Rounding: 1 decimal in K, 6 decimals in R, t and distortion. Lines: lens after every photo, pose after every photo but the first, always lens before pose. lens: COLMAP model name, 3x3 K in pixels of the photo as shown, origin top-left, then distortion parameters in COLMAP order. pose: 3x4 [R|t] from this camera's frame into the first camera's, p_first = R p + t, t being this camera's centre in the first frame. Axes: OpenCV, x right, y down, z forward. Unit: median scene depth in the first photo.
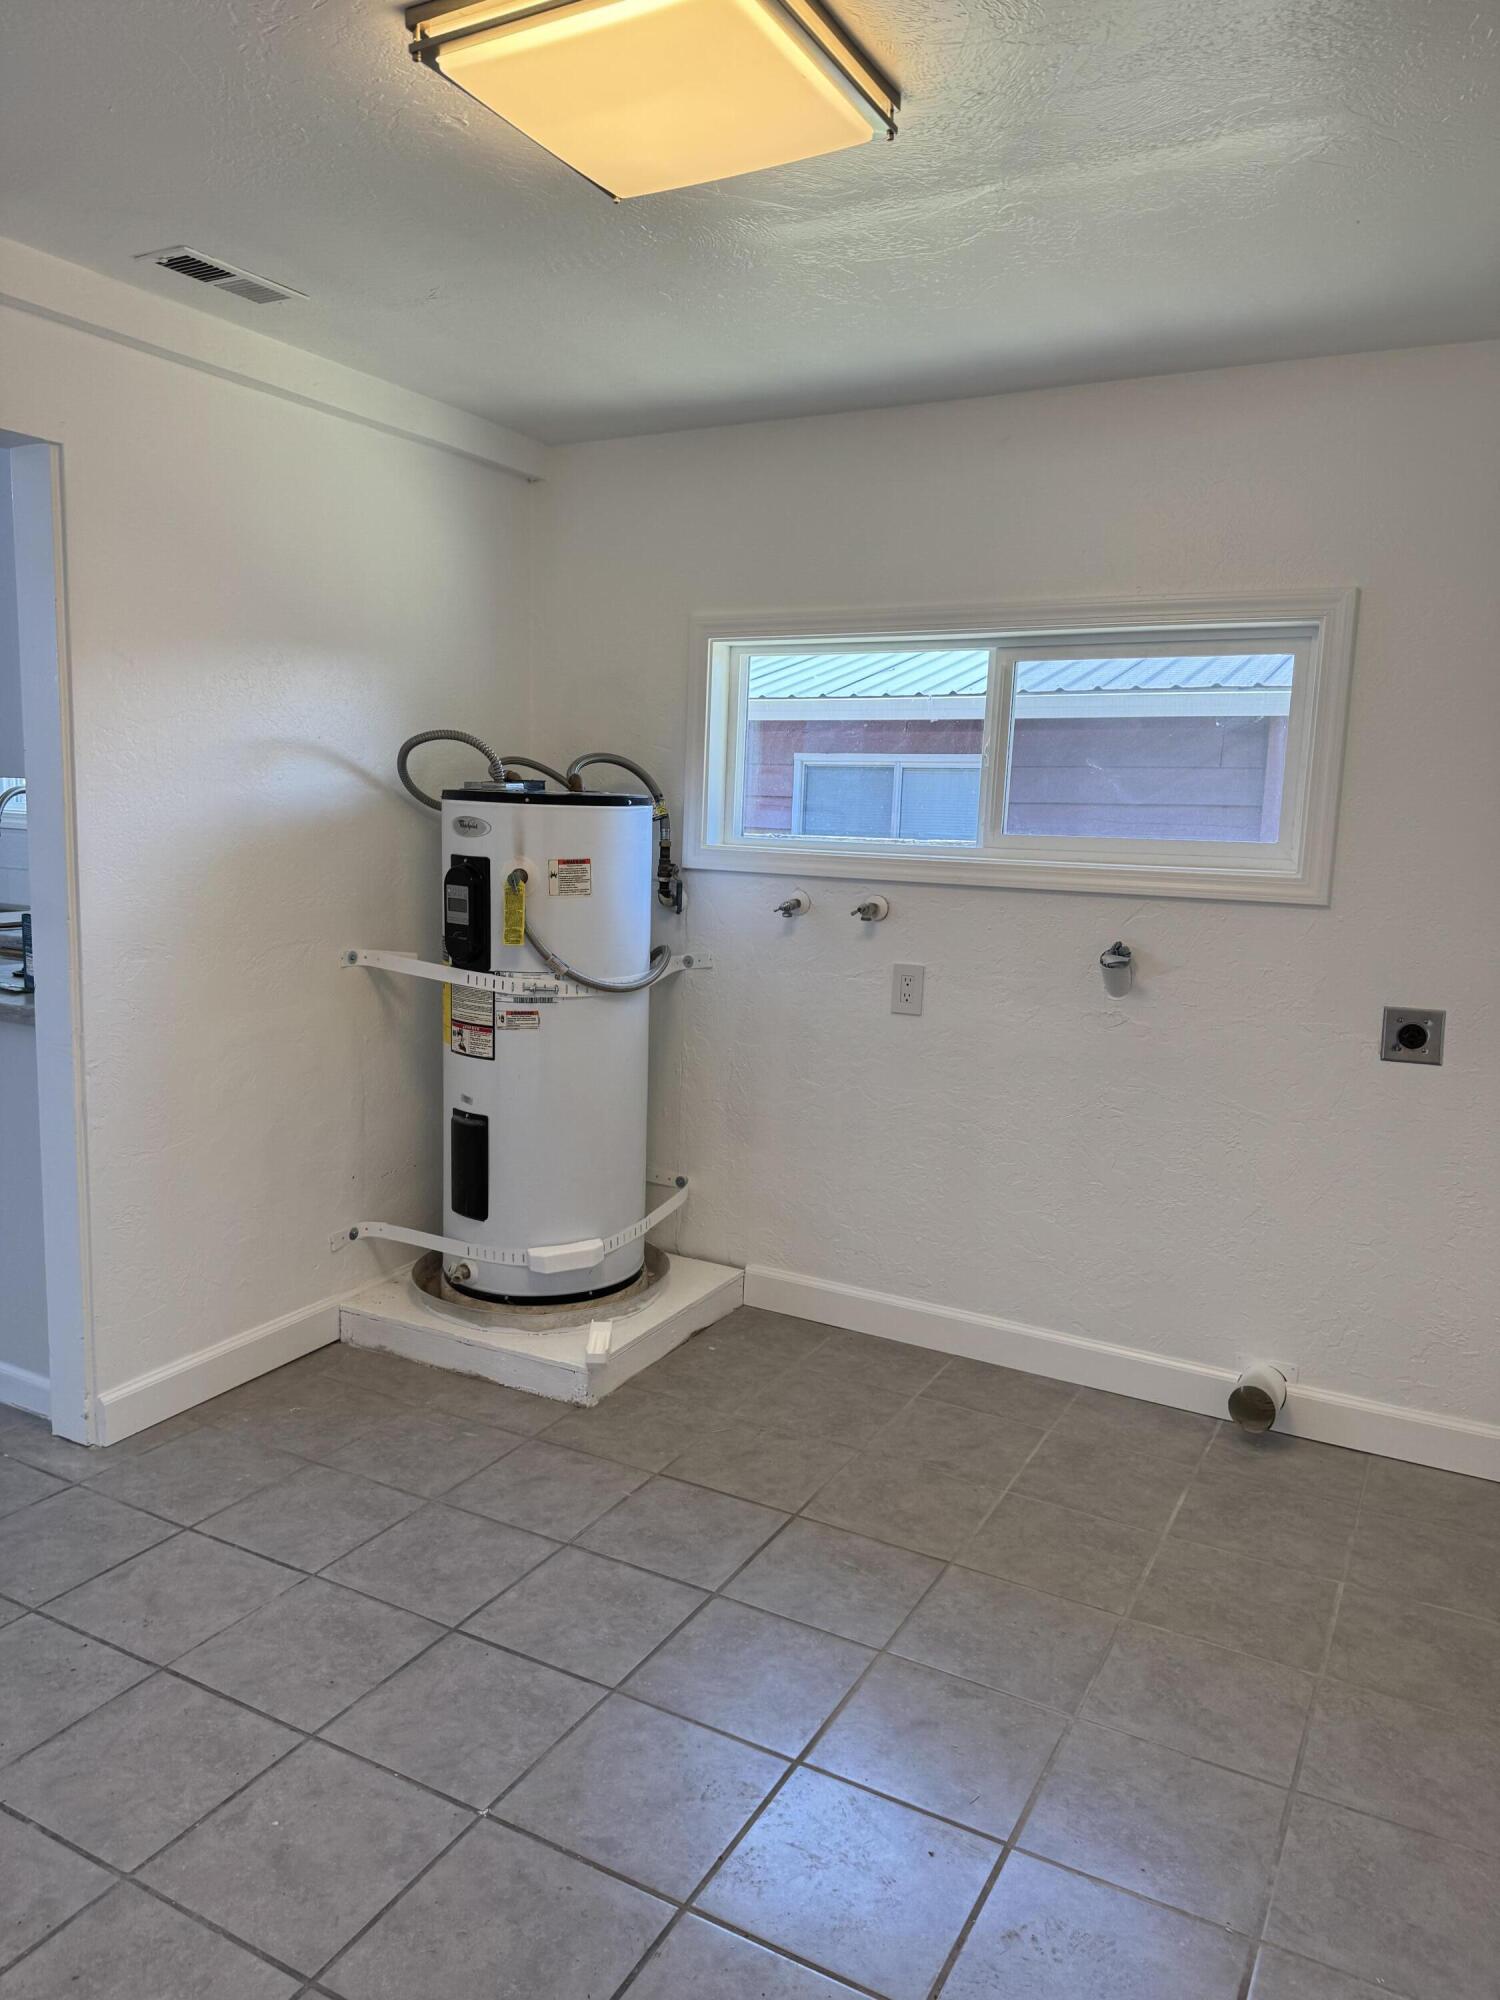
lens RADIAL K [[1393.5, 0, 726.5], [0, 1393.5, 994.2], [0, 0, 1]] dist [0.014411, -0.027957]
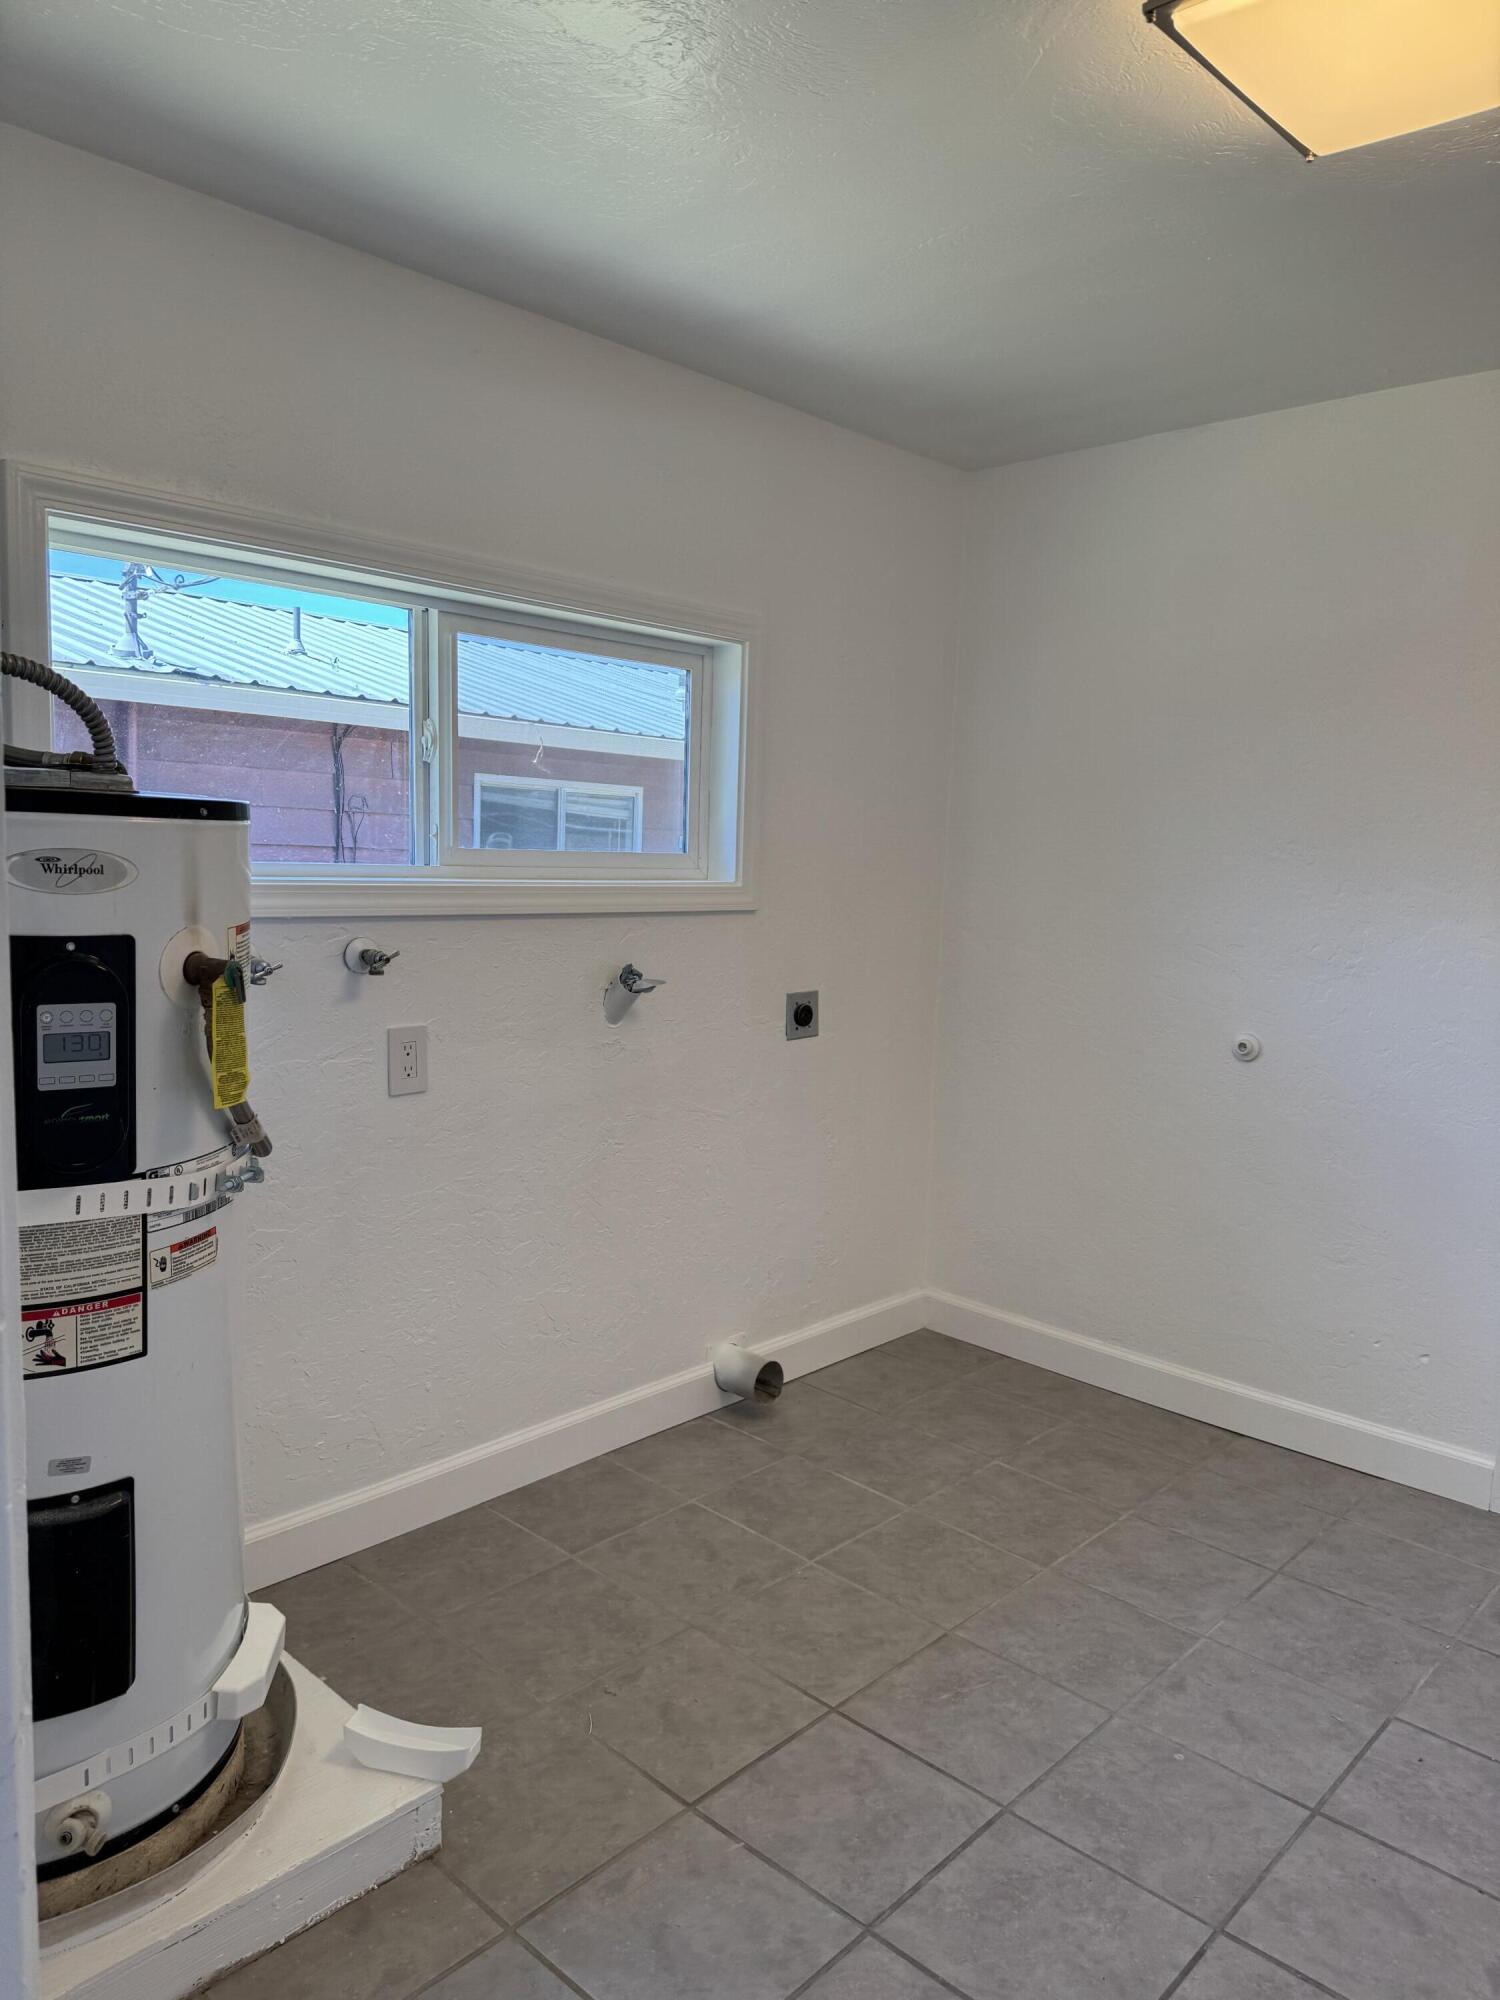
lens RADIAL K [[1393.5, 0, 726.5], [0, 1393.5, 994.2], [0, 0, 1]] dist [0.014411, -0.027957]
pose [[0.242966, -0.131858, 0.961031, -0.567061], [0.099499, 0.988880, 0.110524, -0.109087], [-0.964918, 0.068768, 0.253384, 0.683092]]
